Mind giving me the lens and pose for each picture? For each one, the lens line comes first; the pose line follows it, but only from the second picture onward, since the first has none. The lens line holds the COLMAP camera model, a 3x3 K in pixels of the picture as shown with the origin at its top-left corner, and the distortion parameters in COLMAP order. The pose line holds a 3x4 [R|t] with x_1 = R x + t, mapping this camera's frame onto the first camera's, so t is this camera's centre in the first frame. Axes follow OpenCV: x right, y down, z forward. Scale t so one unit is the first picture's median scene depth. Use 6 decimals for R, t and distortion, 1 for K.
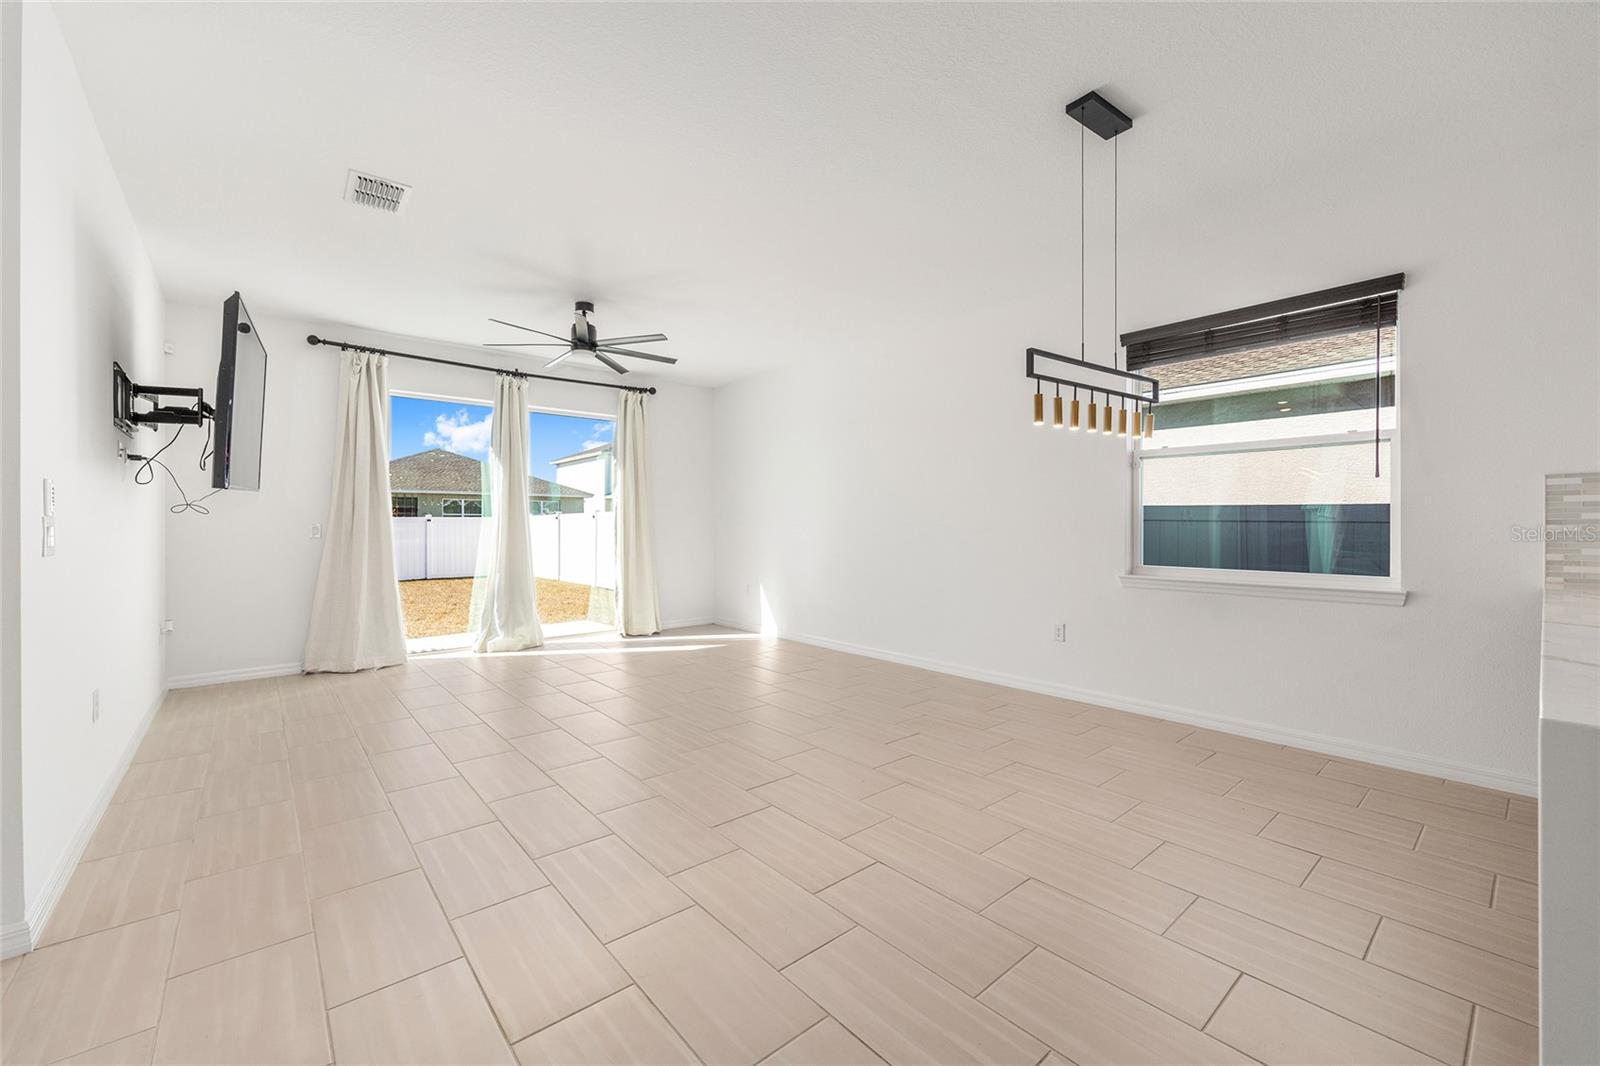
lens RADIAL K [[642.6, 0, 805.8], [0, 642.6, 528.0], [0, 0, 1]] dist [-0.004399, 0.000592]
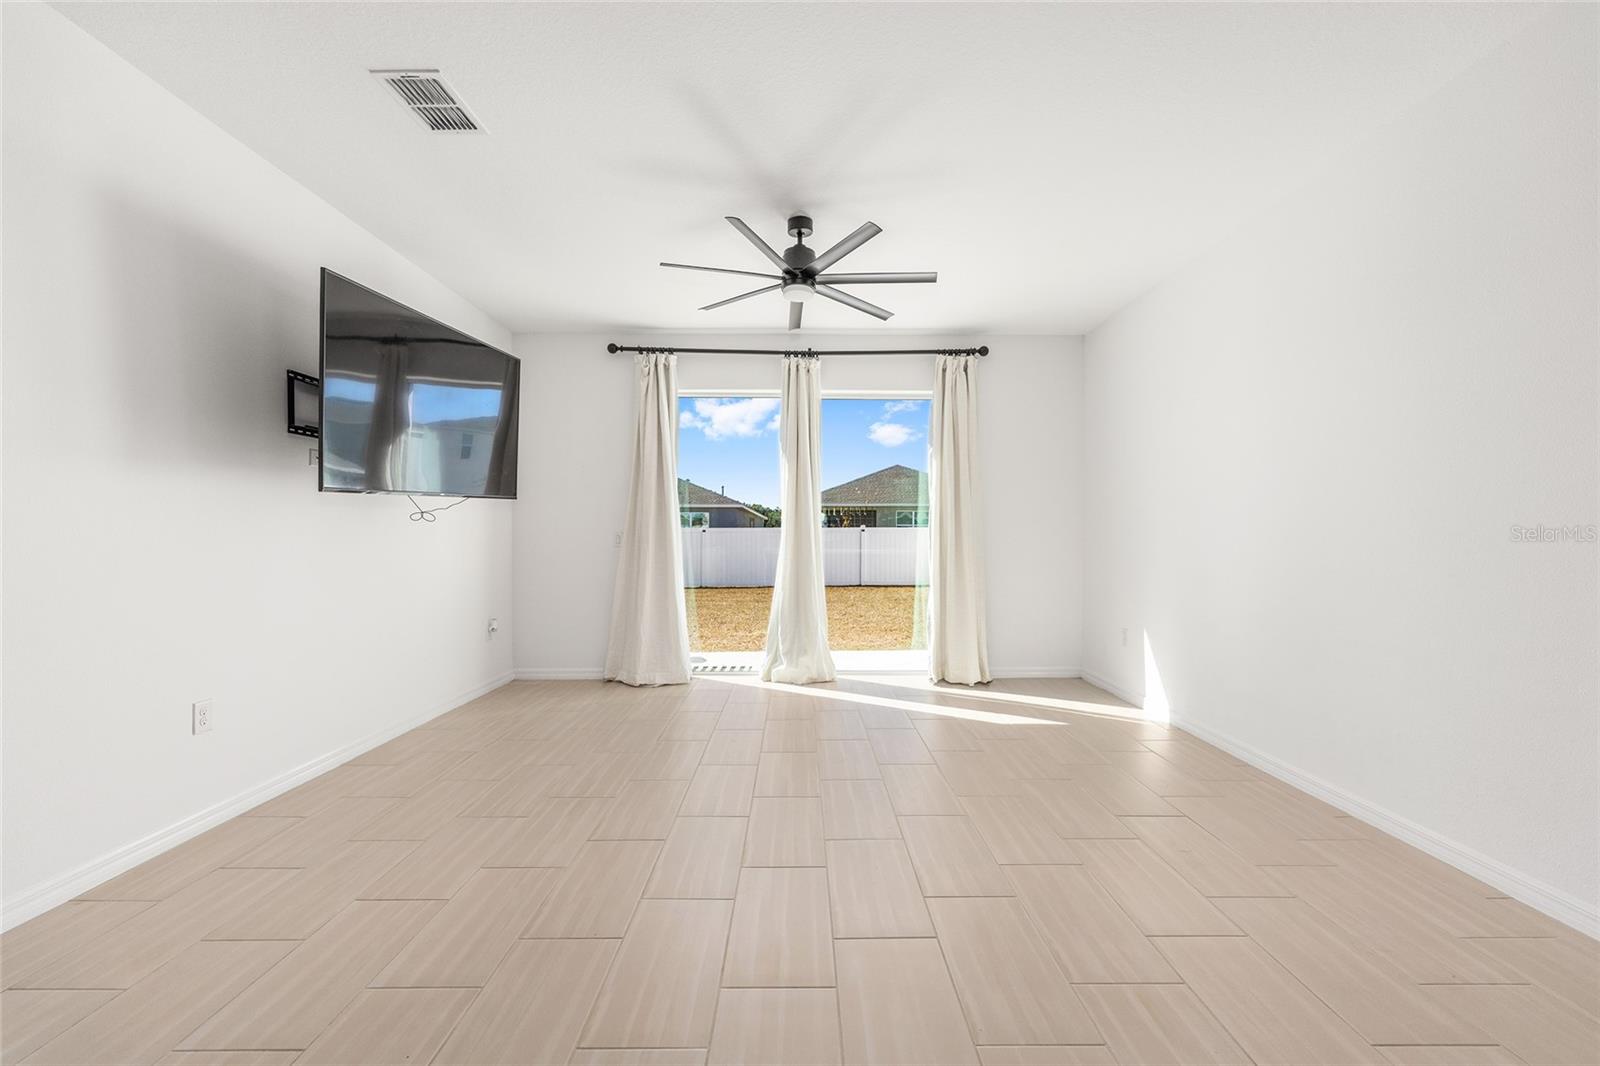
lens RADIAL K [[642.6, 0, 805.6], [0, 642.6, 540.0], [0, 0, 1]] dist [-0.004399, 0.000592]
pose [[0.764148, 0.006898, -0.645004, 0.102603], [-0.005640, 0.999976, 0.004012, -0.000233], [0.645016, 0.000572, 0.764169, 0.404570]]
